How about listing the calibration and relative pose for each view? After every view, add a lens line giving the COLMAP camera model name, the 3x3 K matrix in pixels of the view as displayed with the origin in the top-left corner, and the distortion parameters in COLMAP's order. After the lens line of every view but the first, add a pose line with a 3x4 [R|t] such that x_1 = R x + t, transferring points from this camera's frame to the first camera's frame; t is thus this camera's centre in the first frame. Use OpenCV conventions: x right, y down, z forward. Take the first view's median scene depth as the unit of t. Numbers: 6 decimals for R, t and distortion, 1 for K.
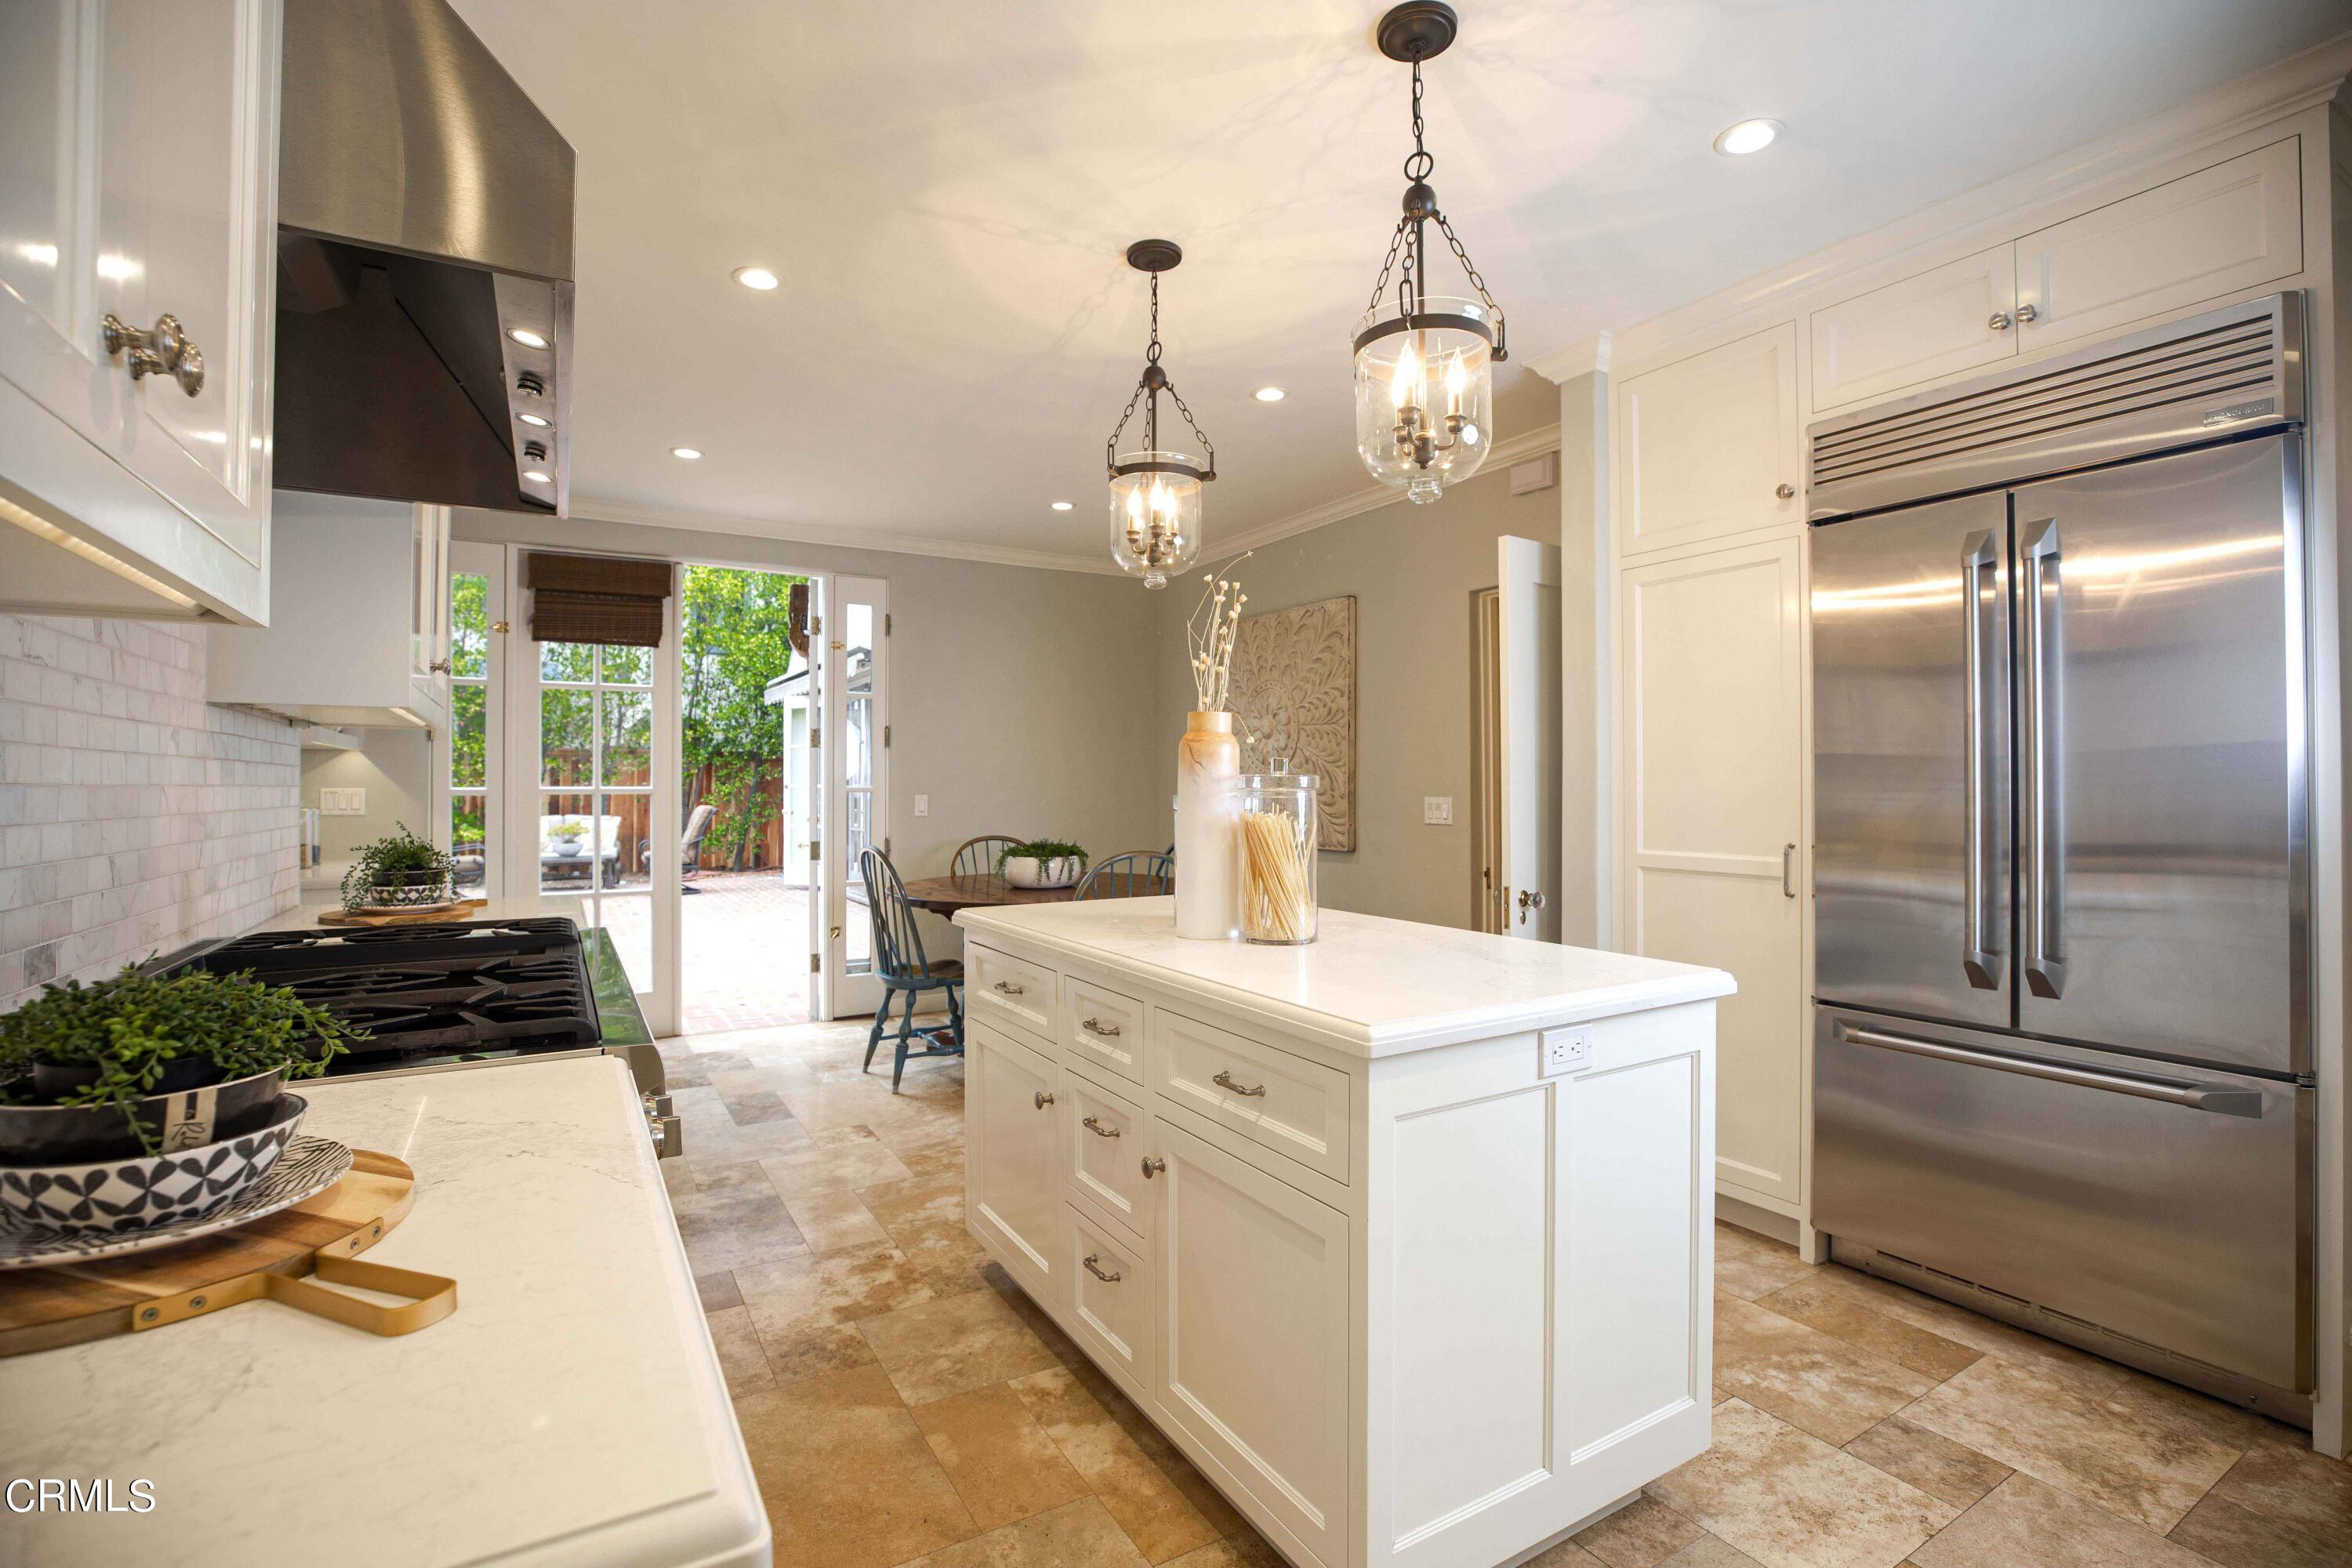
lens RADIAL K [[1070.7, 0, 1178.0], [0, 1070.7, 782.4], [0, 0, 1]] dist [-0.028983, 0.000231]
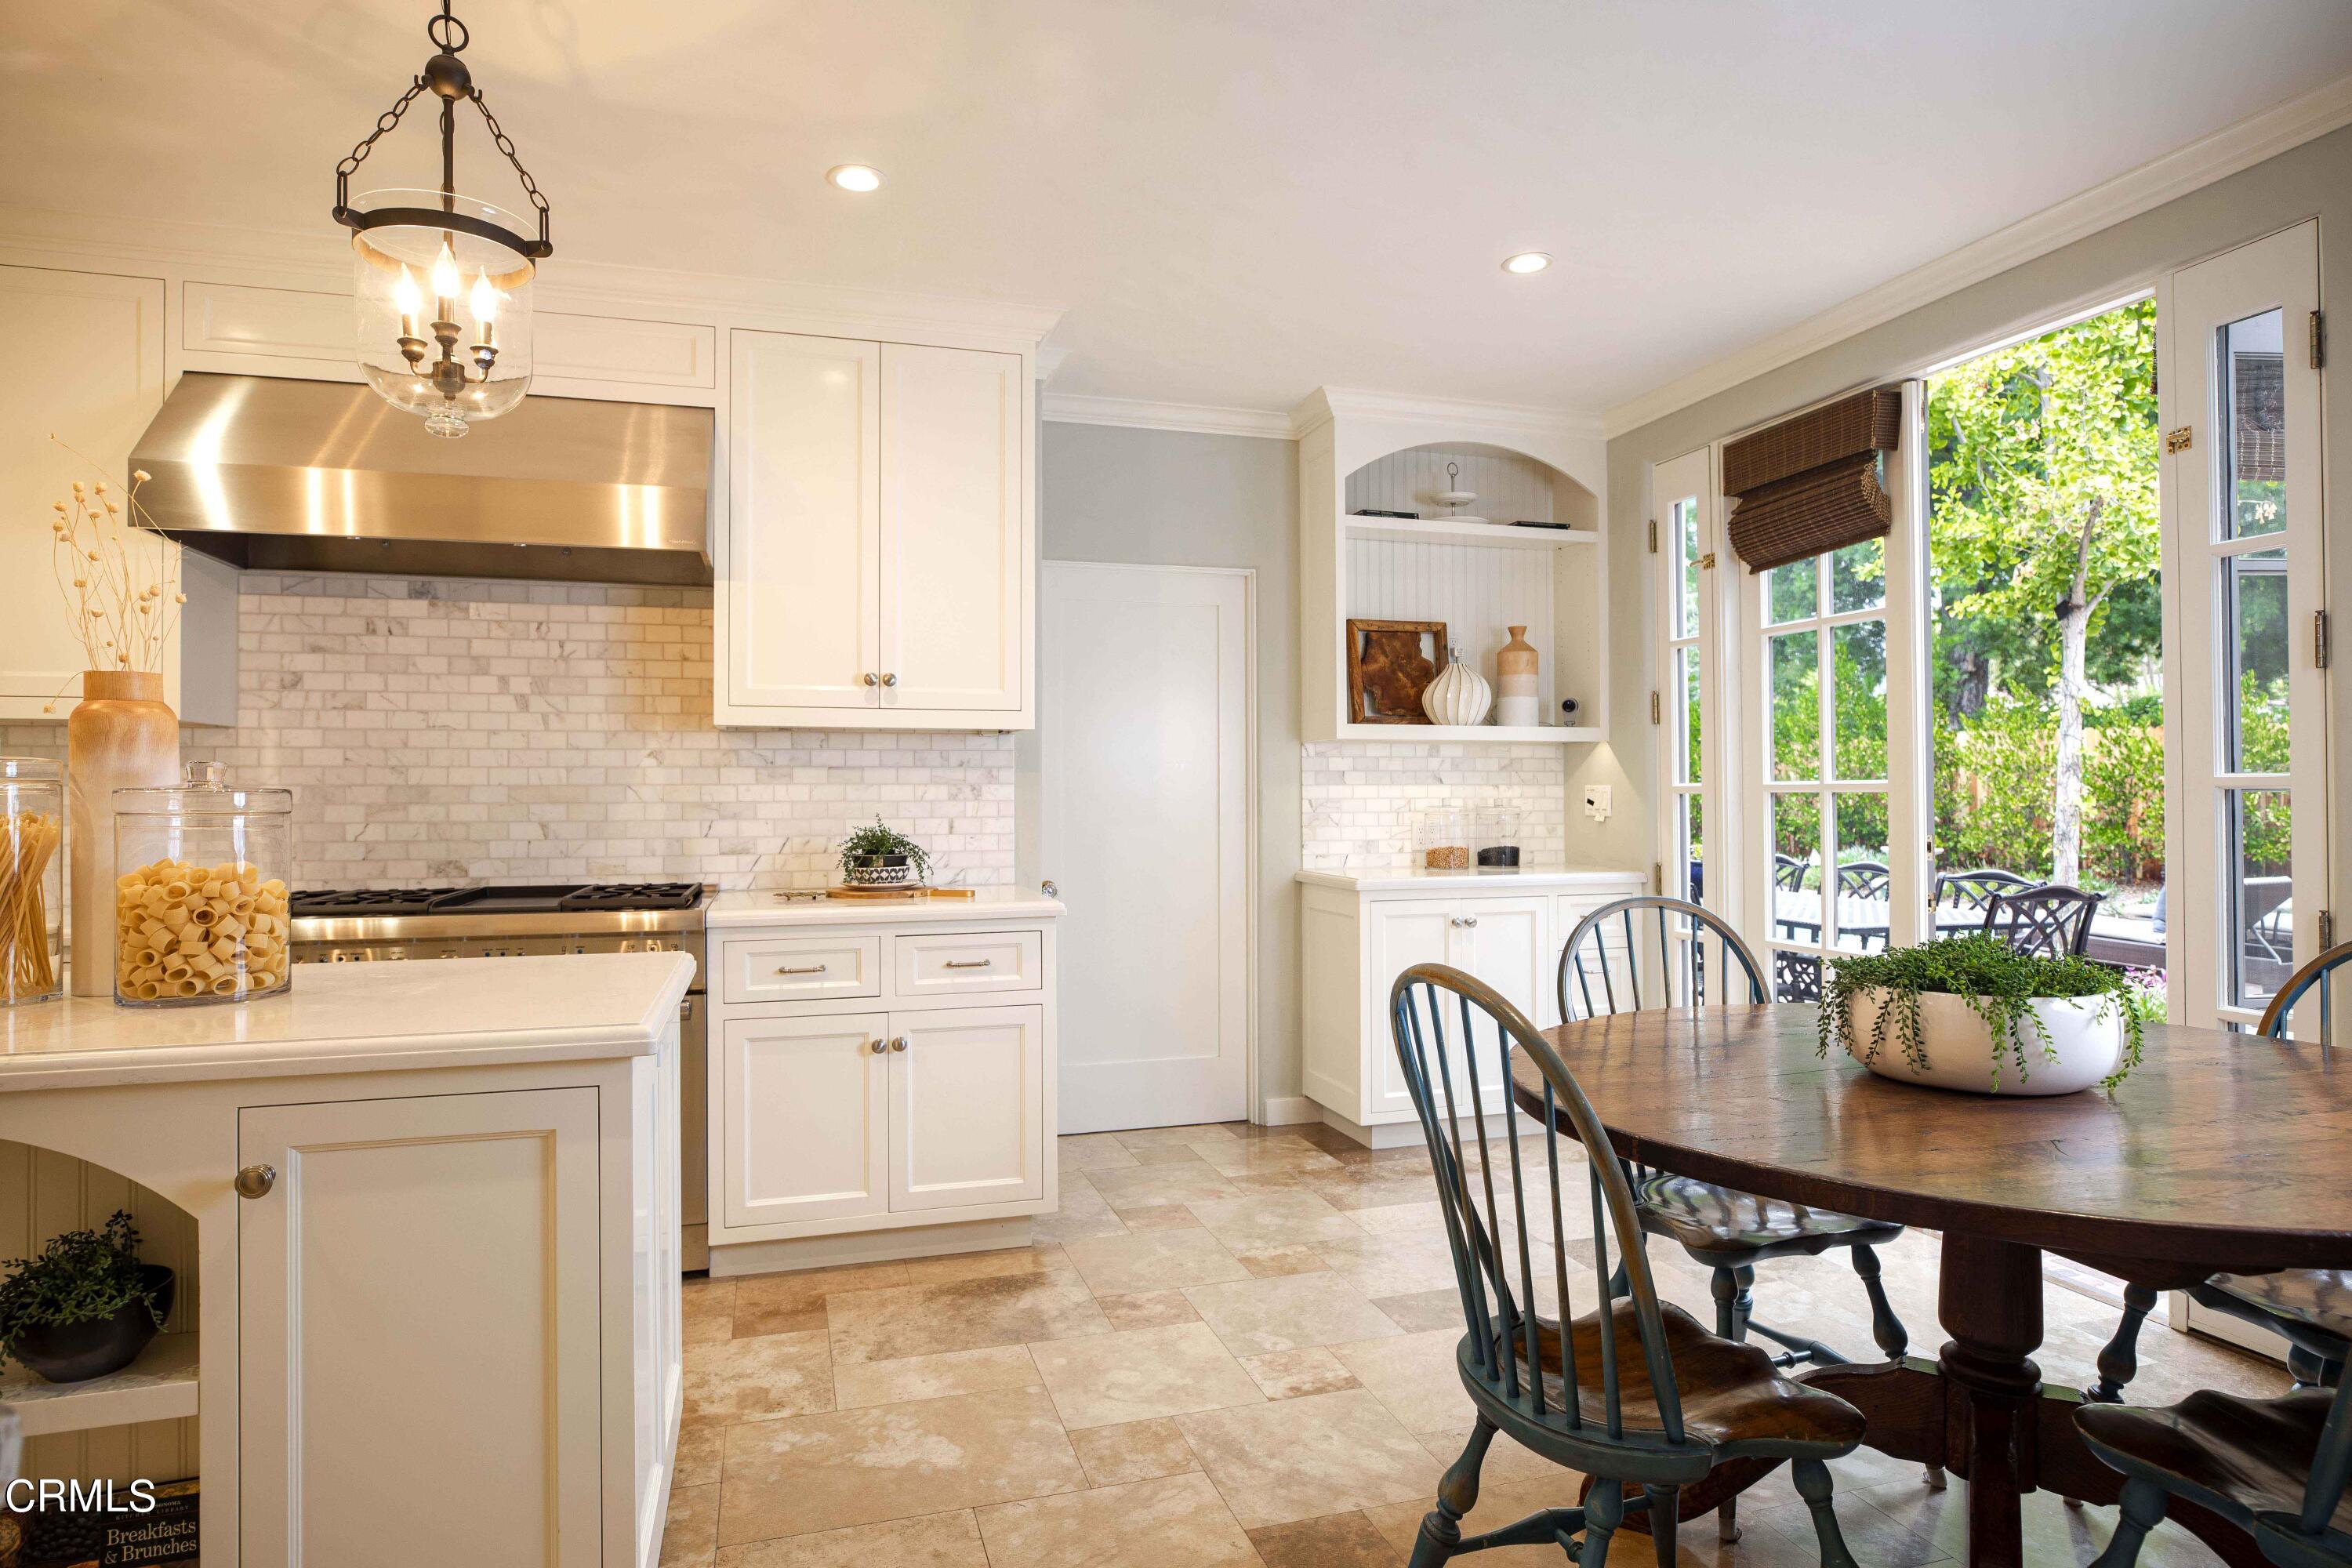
lens RADIAL K [[1323.0, 0, 1177.5], [0, 1323.0, 785.2], [0, 0, 1]] dist [-0.002132, -0.000162]
pose [[-0.245495, -0.002889, -0.969394, 0.459741], [0.007192, 0.999963, -0.004802, 0.009907], [0.969371, -0.008151, -0.245465, 1.232317]]
